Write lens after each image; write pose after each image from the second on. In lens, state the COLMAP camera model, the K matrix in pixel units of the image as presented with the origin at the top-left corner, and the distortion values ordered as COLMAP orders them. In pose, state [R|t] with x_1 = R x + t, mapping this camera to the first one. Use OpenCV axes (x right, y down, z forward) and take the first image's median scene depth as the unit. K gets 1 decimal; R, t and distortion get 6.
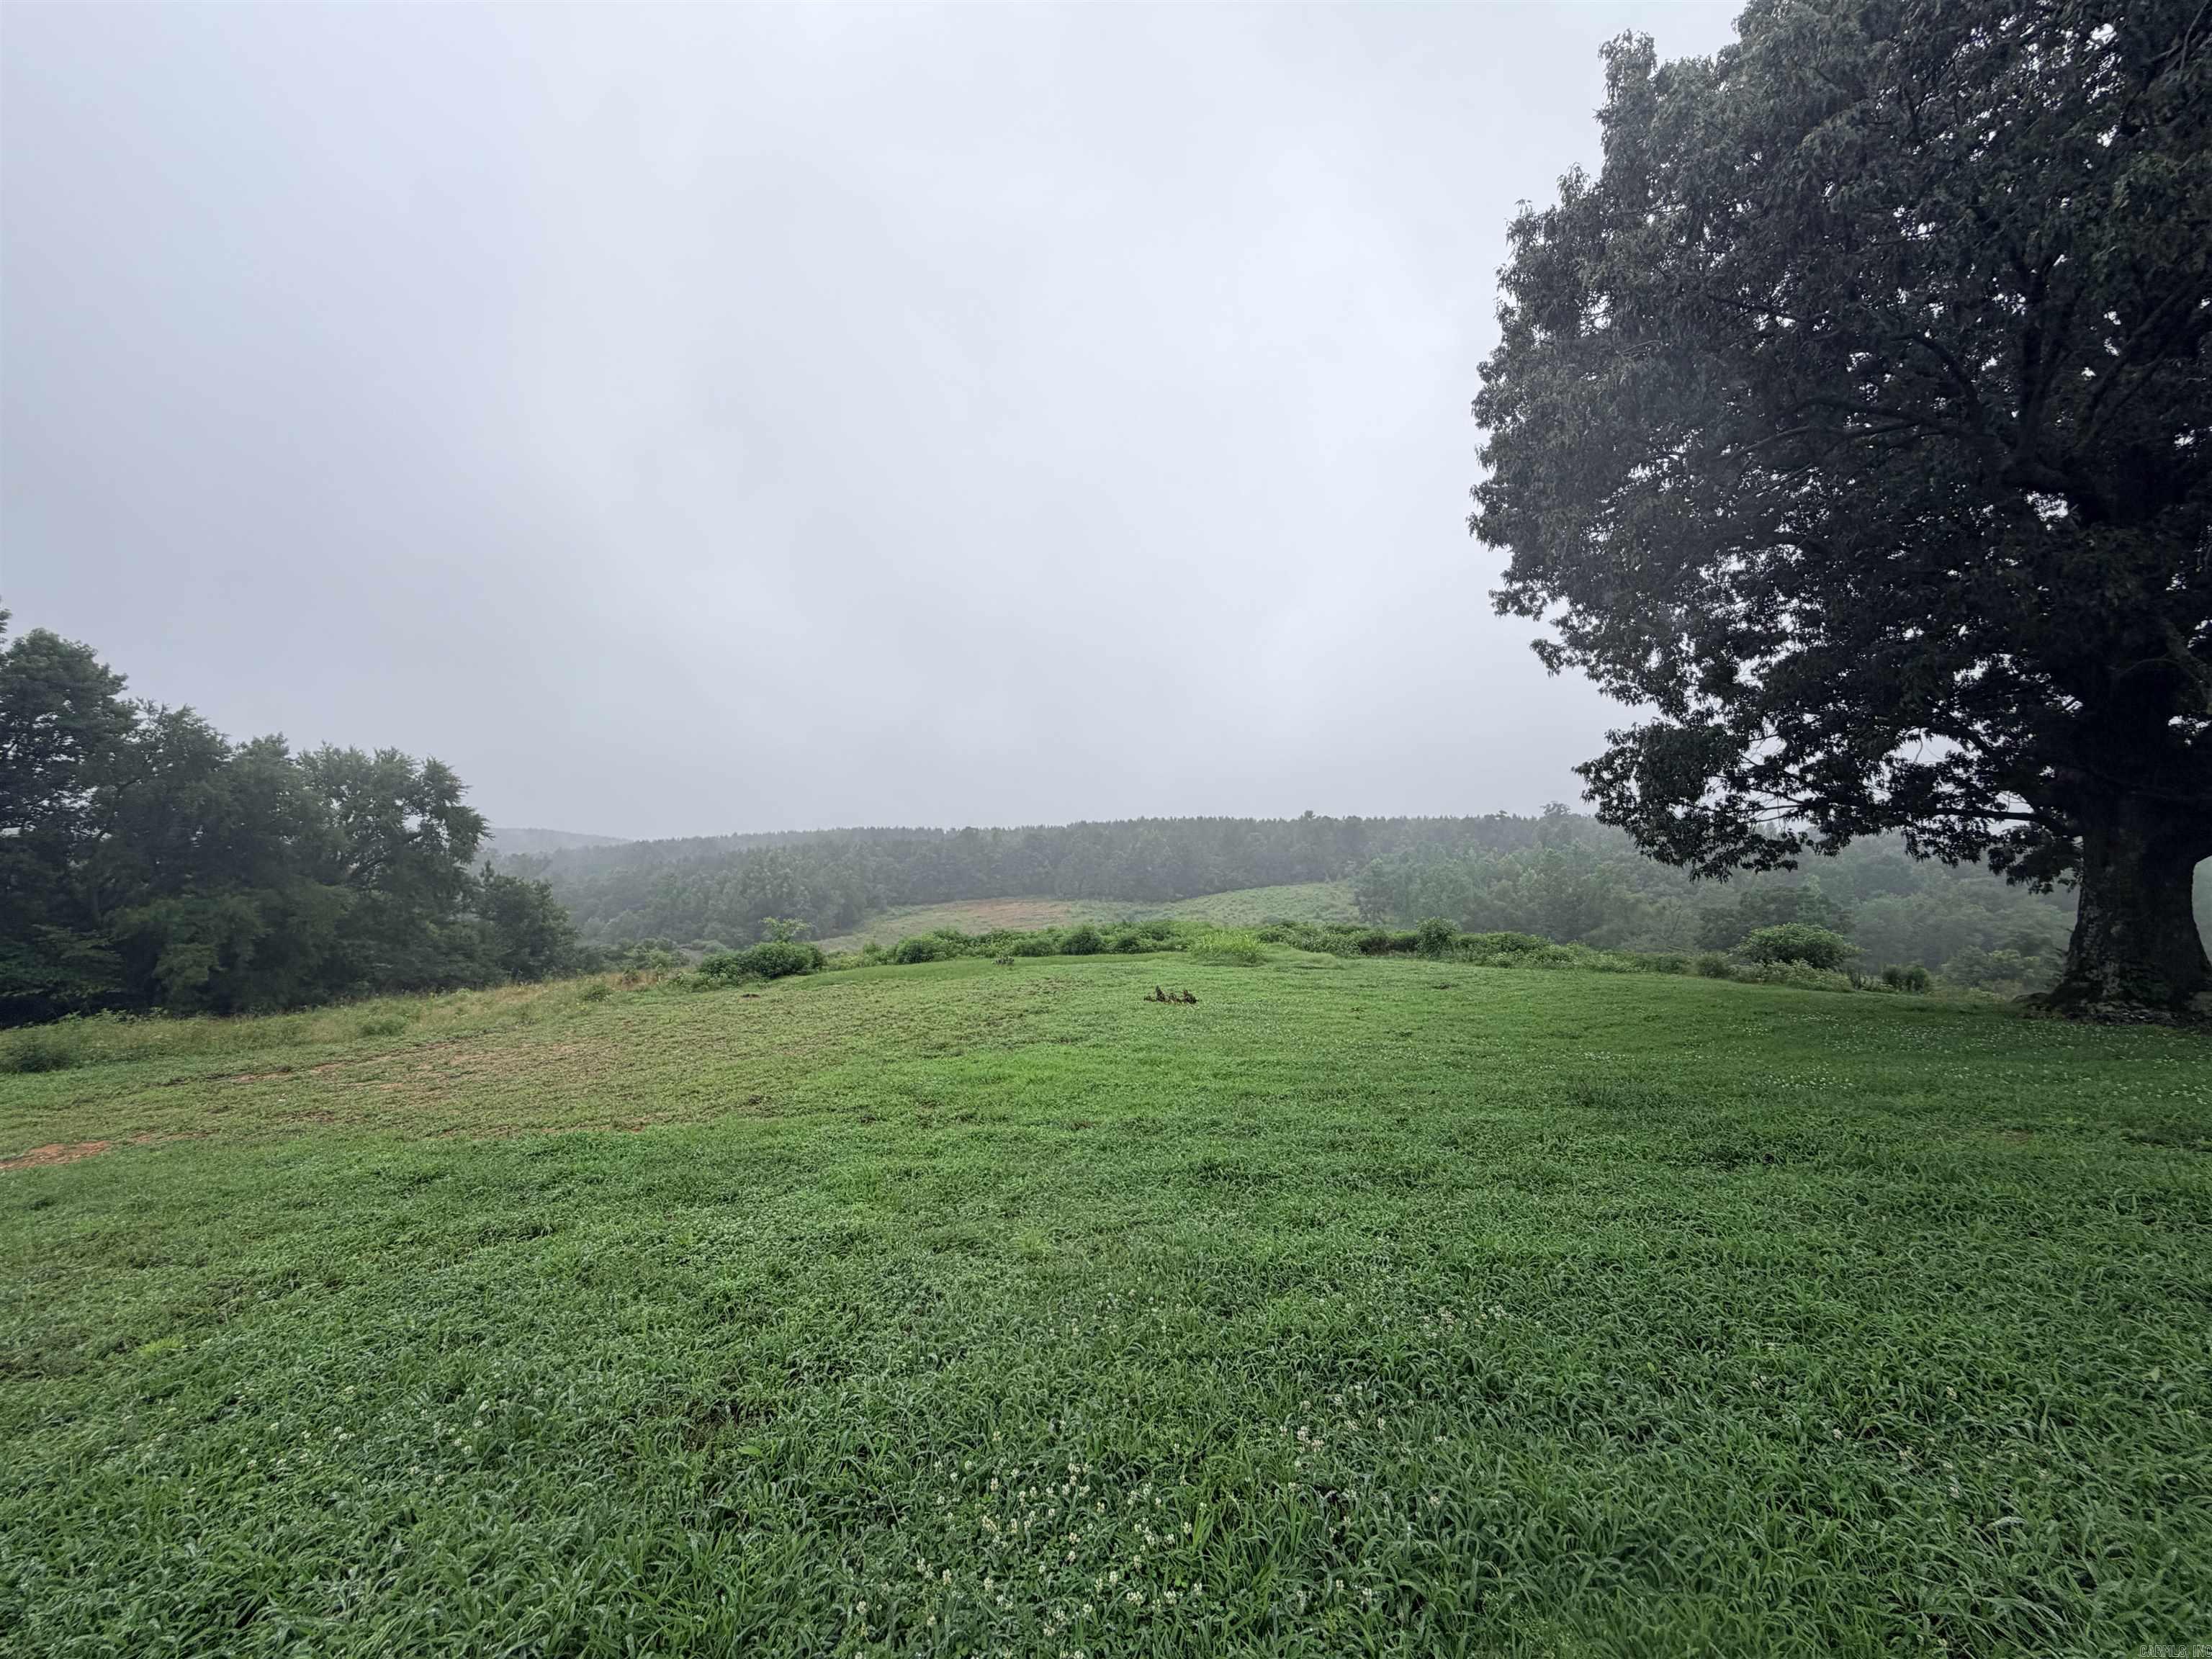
lens RADIAL K [[888.7, 0, 1099.5], [0, 888.7, 830.6], [0, 0, 1]] dist [0.001734, 0.000218]
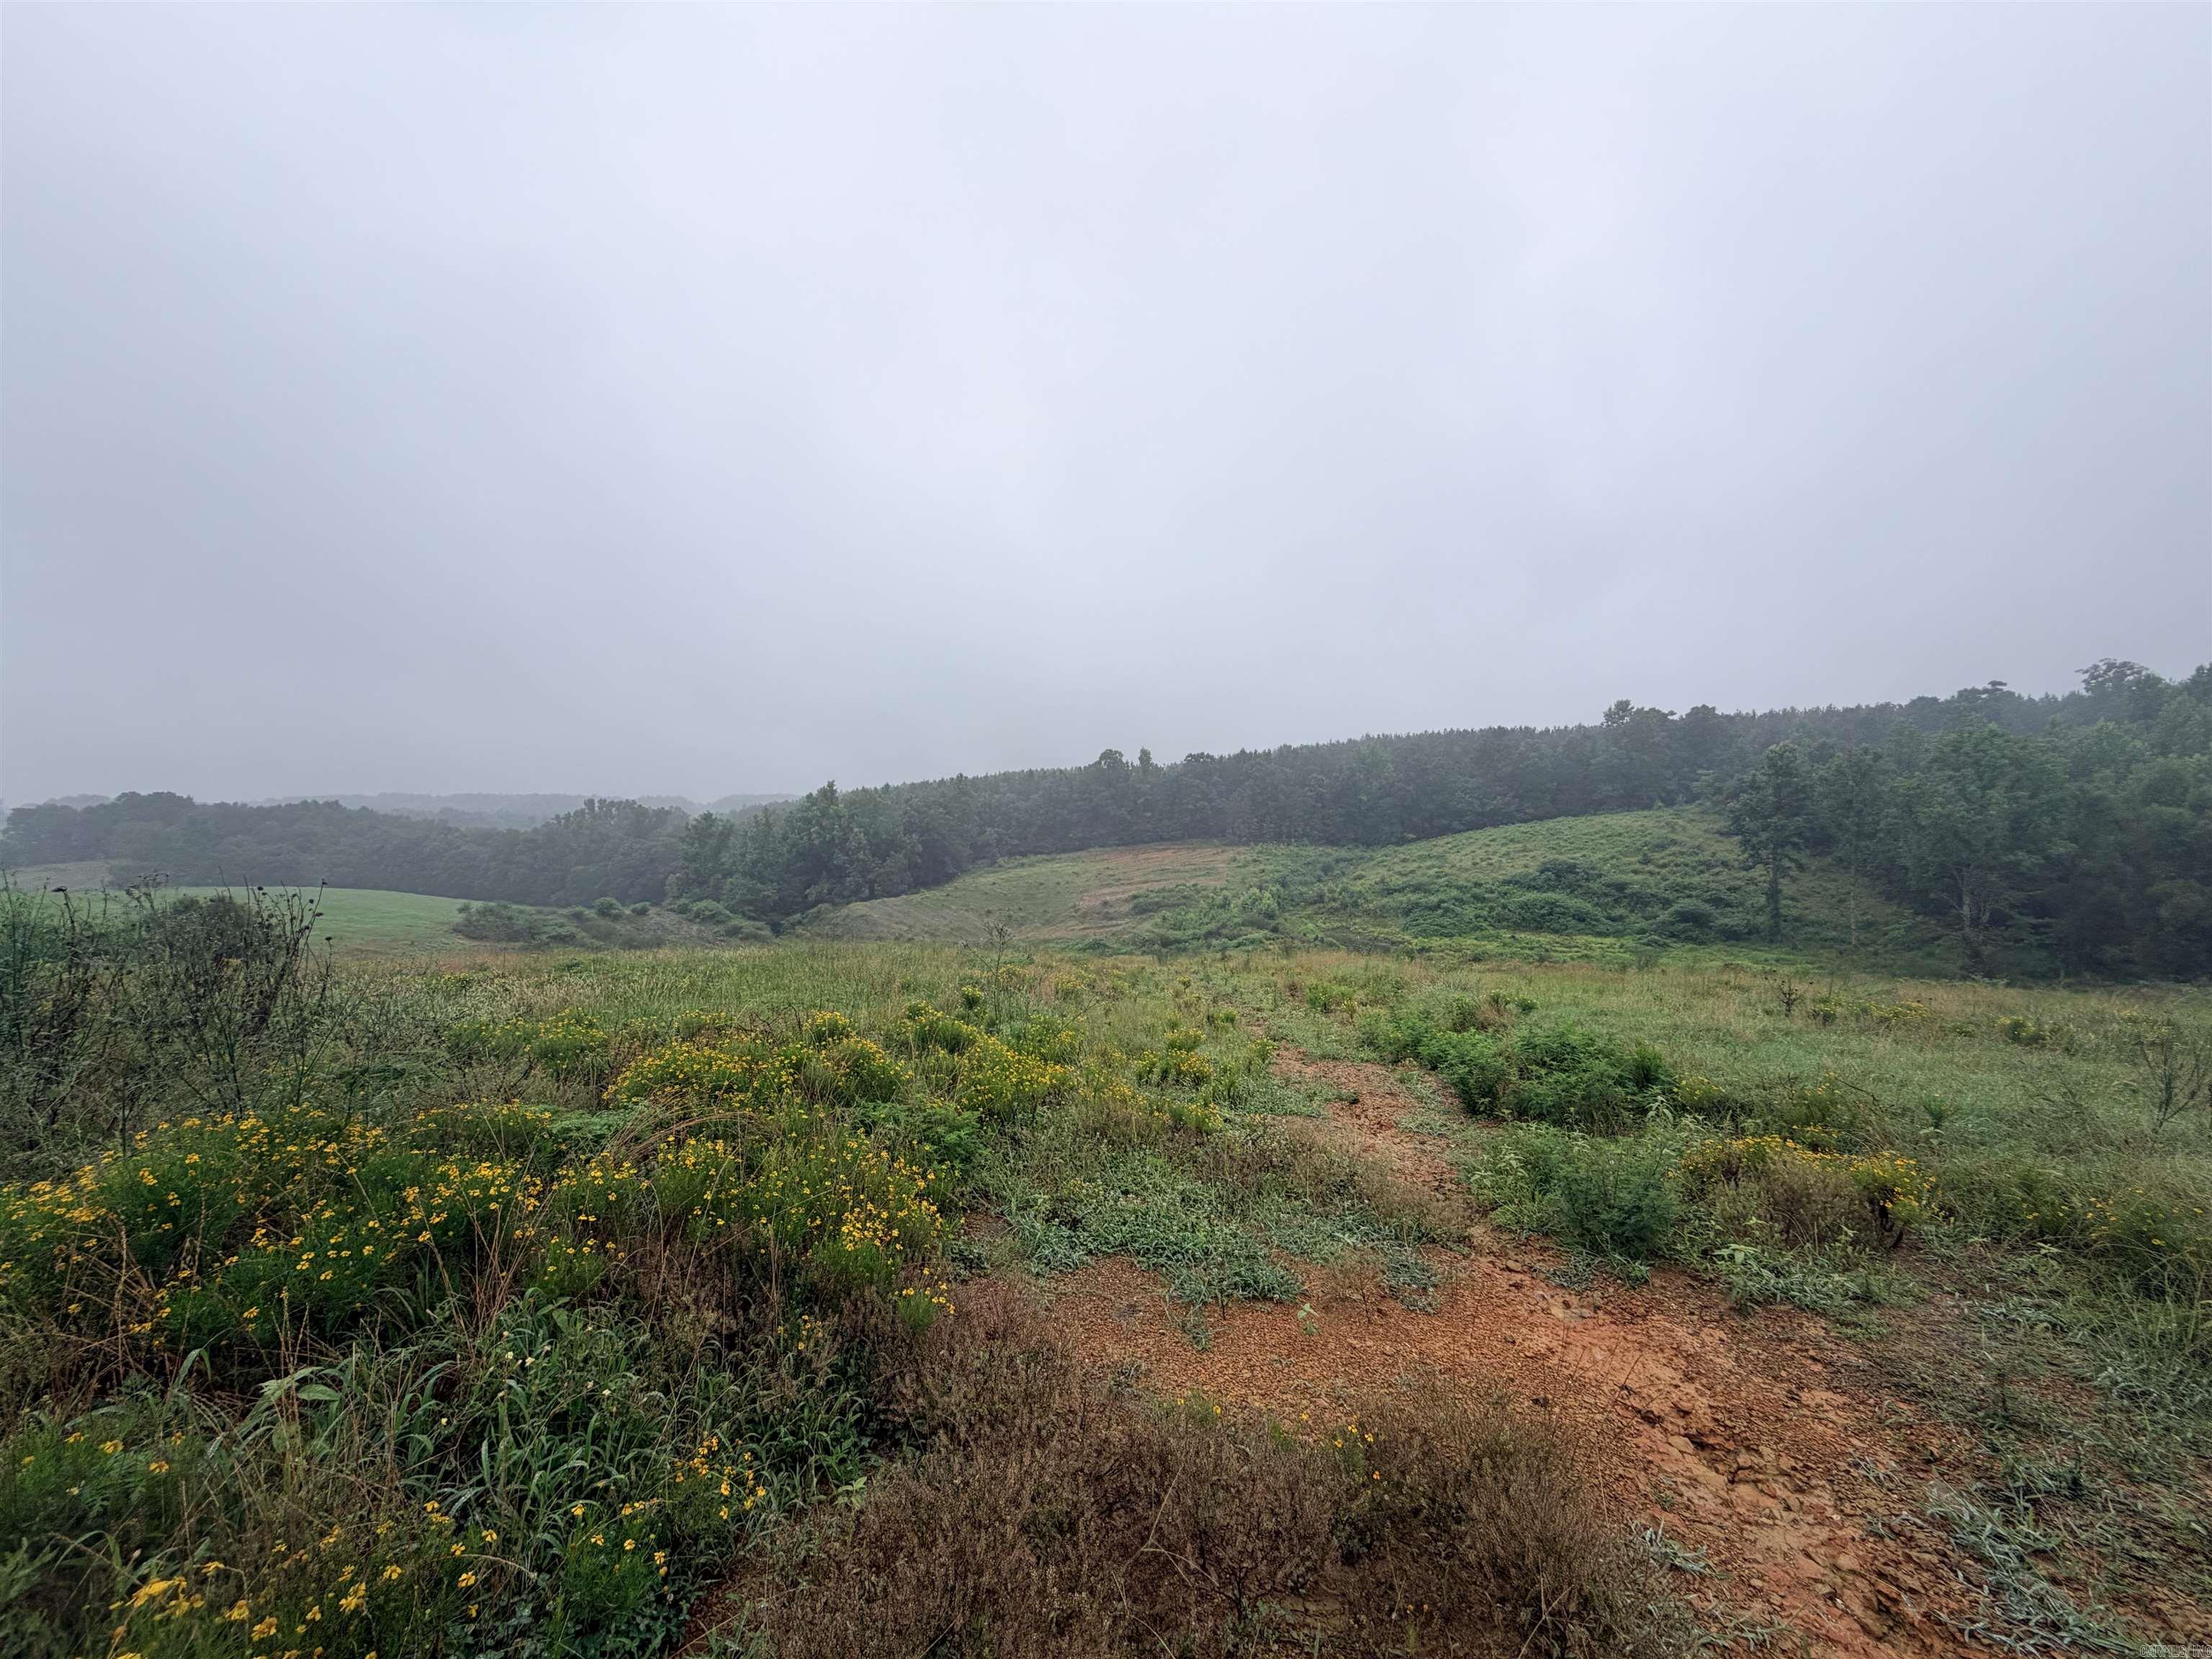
lens RADIAL K [[888.7, 0, 1092.8], [0, 888.7, 827.3], [0, 0, 1]] dist [0.001734, 0.000218]
pose [[0.954687, -0.023688, -0.296667, 0.060715], [0.035874, 0.998718, 0.035700, 0.034165], [0.295441, -0.044724, 0.954313, 0.281319]]
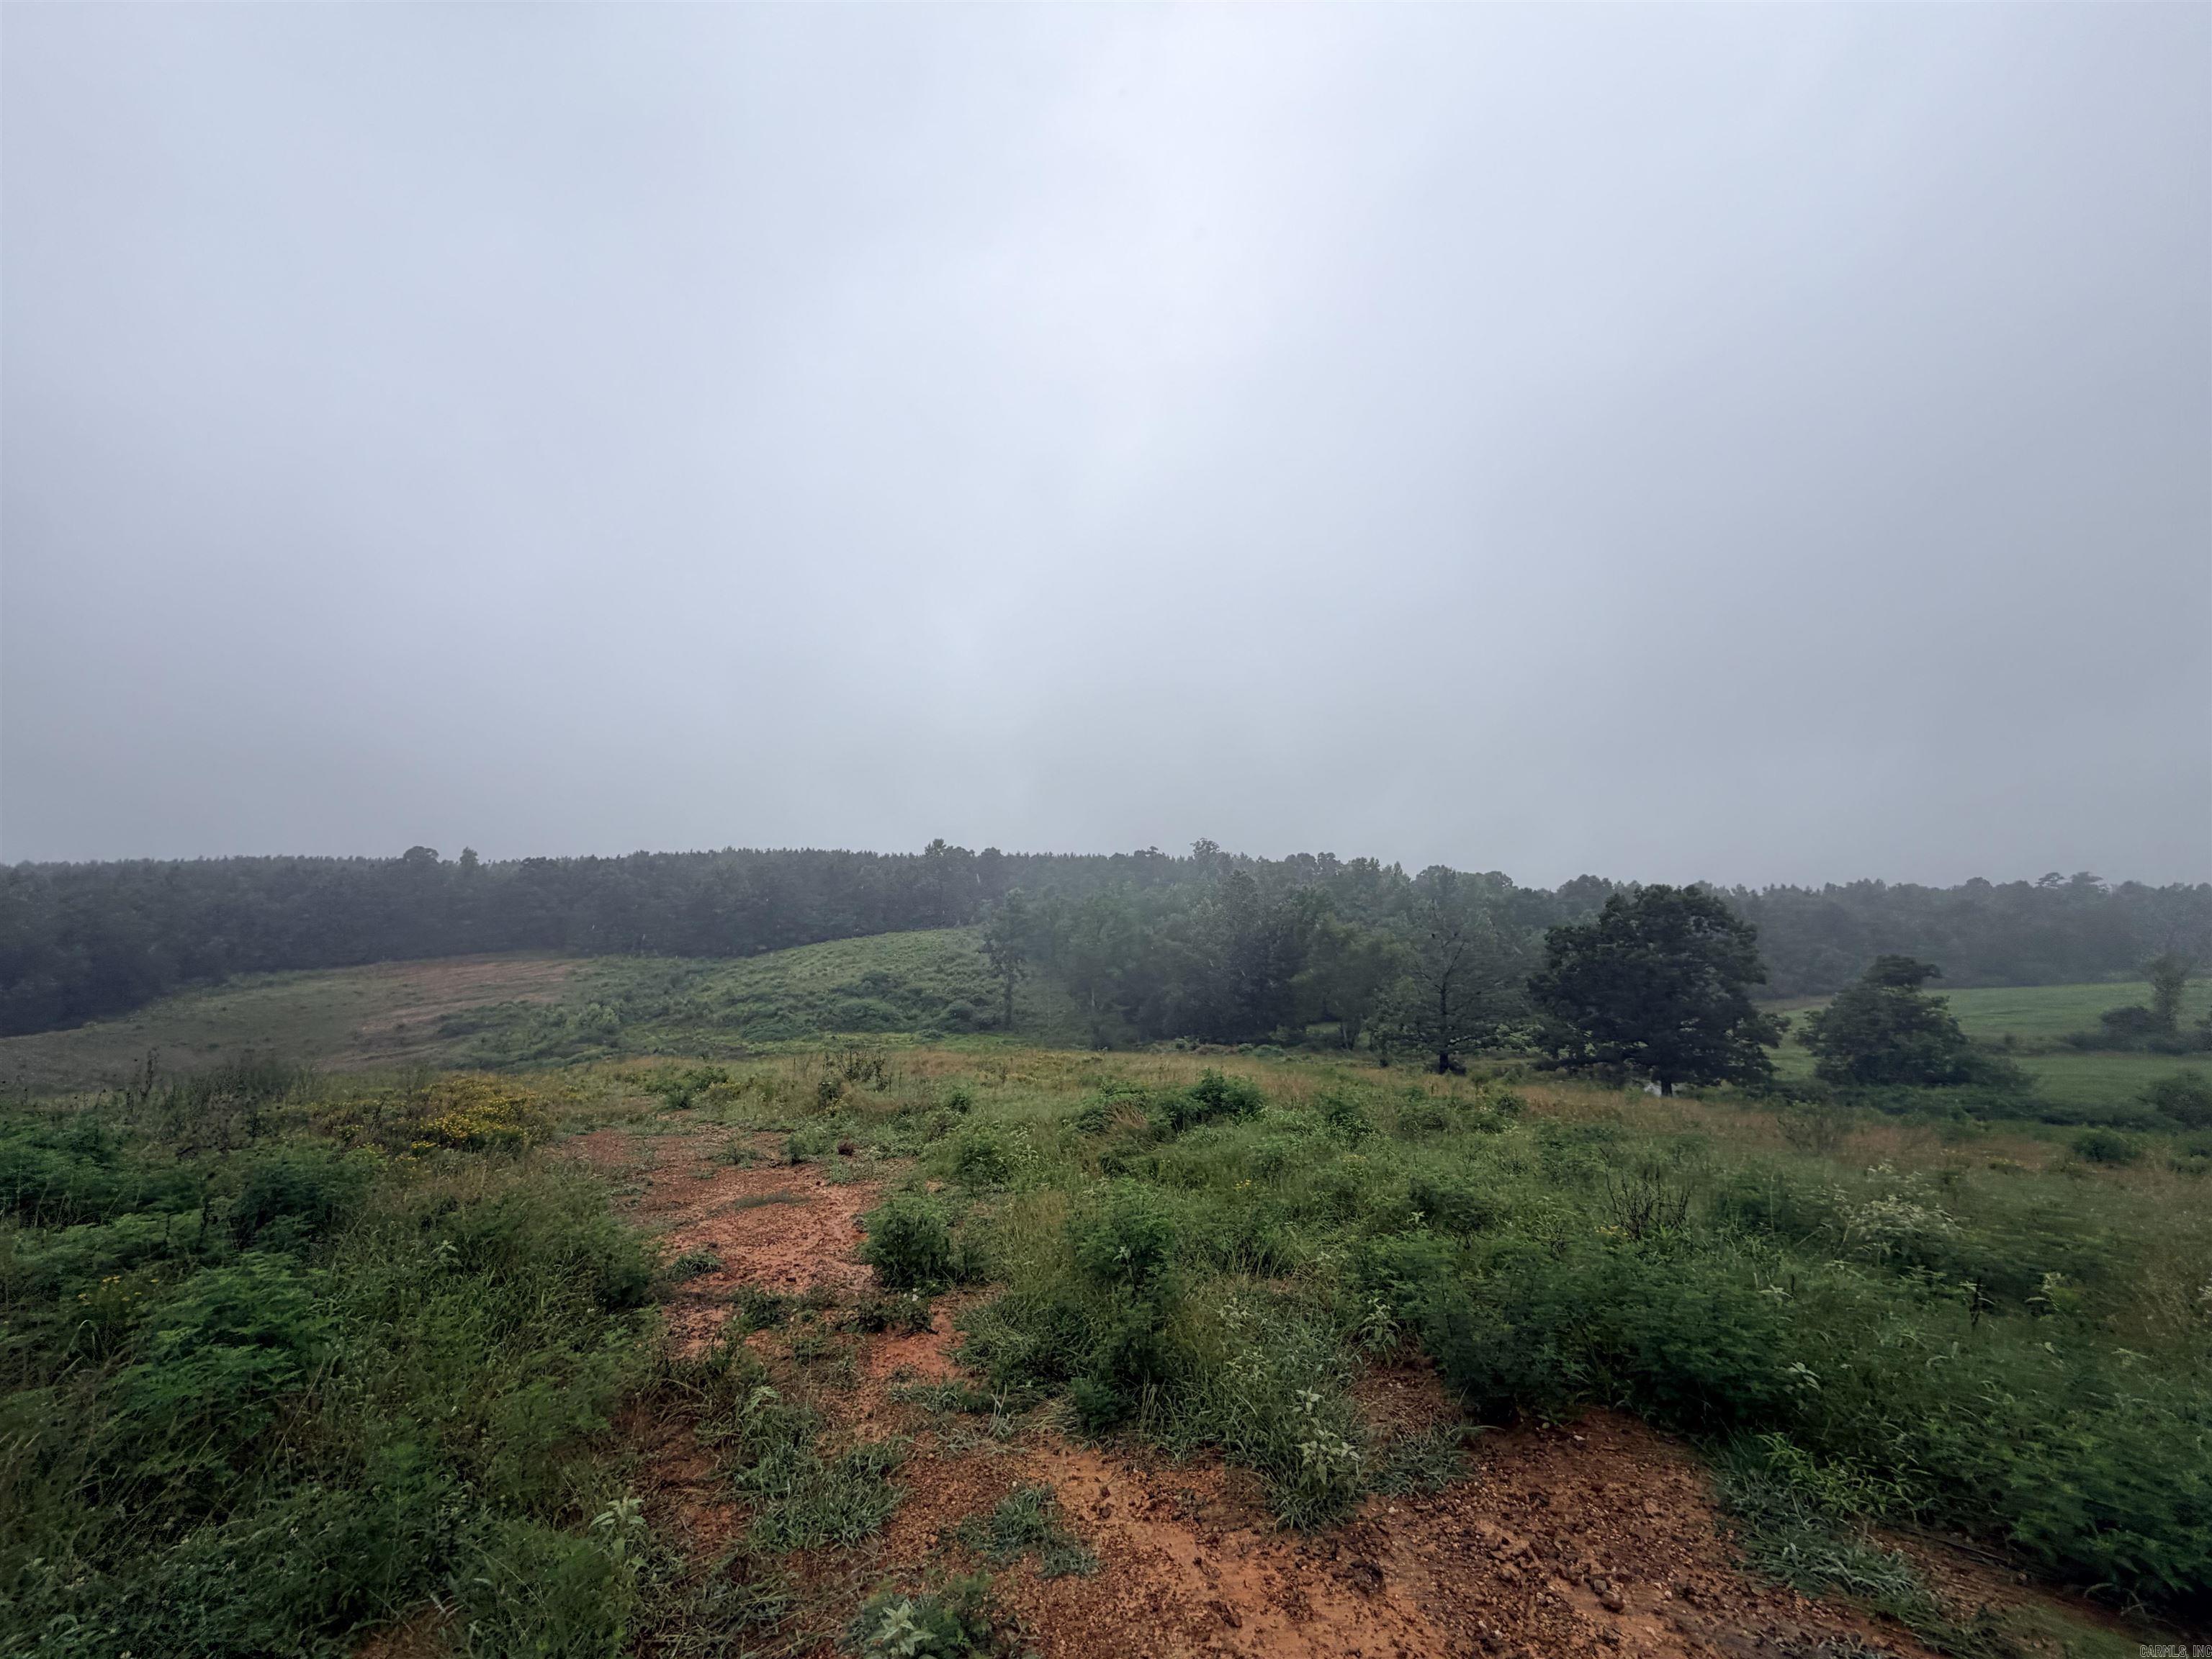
lens RADIAL K [[888.7, 0, 1101.6], [0, 888.7, 822.8], [0, 0, 1]] dist [0.001734, 0.000218]
pose [[0.924899, 0.036166, 0.378489, 0.069309], [-0.008784, 0.997233, -0.073823, 0.022126], [-0.380112, 0.064954, 0.922657, 0.204703]]
